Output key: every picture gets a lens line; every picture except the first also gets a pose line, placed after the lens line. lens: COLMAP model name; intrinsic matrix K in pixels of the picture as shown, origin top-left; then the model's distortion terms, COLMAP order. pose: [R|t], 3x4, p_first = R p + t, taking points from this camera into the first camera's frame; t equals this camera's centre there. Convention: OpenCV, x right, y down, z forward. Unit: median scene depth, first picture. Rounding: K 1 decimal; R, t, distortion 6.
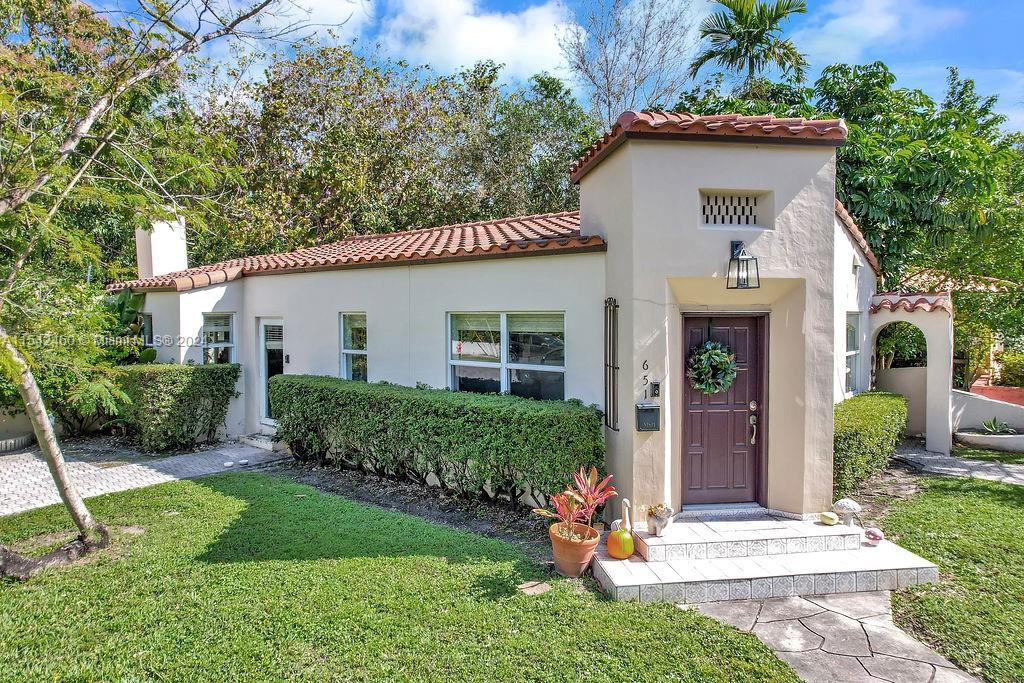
lens RADIAL K [[649.5, 0, 491.1], [0, 649.5, 314.4], [0, 0, 1]] dist [-0.065666, 0.050979]
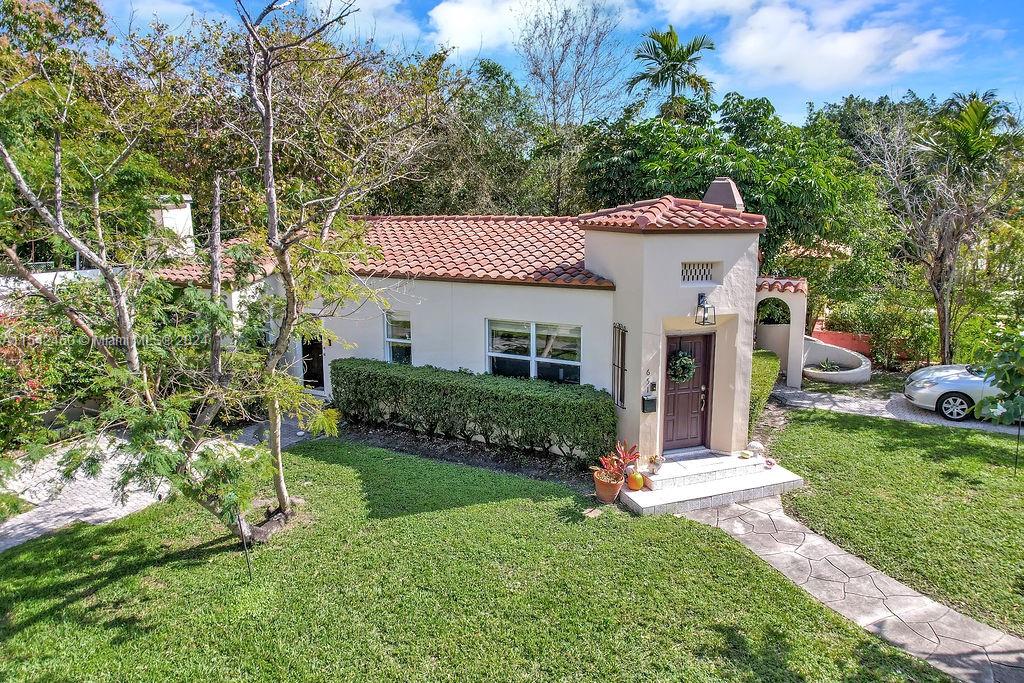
lens RADIAL K [[647.0, 0, 512.3], [0, 647.0, 290.5], [0, 0, 1]] dist [-0.034173, 0.000046]
pose [[0.974727, -0.026840, 0.221782, -0.429601], [0.000321, 0.992924, 0.118753, -0.305821], [-0.223400, -0.115680, 0.967838, -0.448884]]
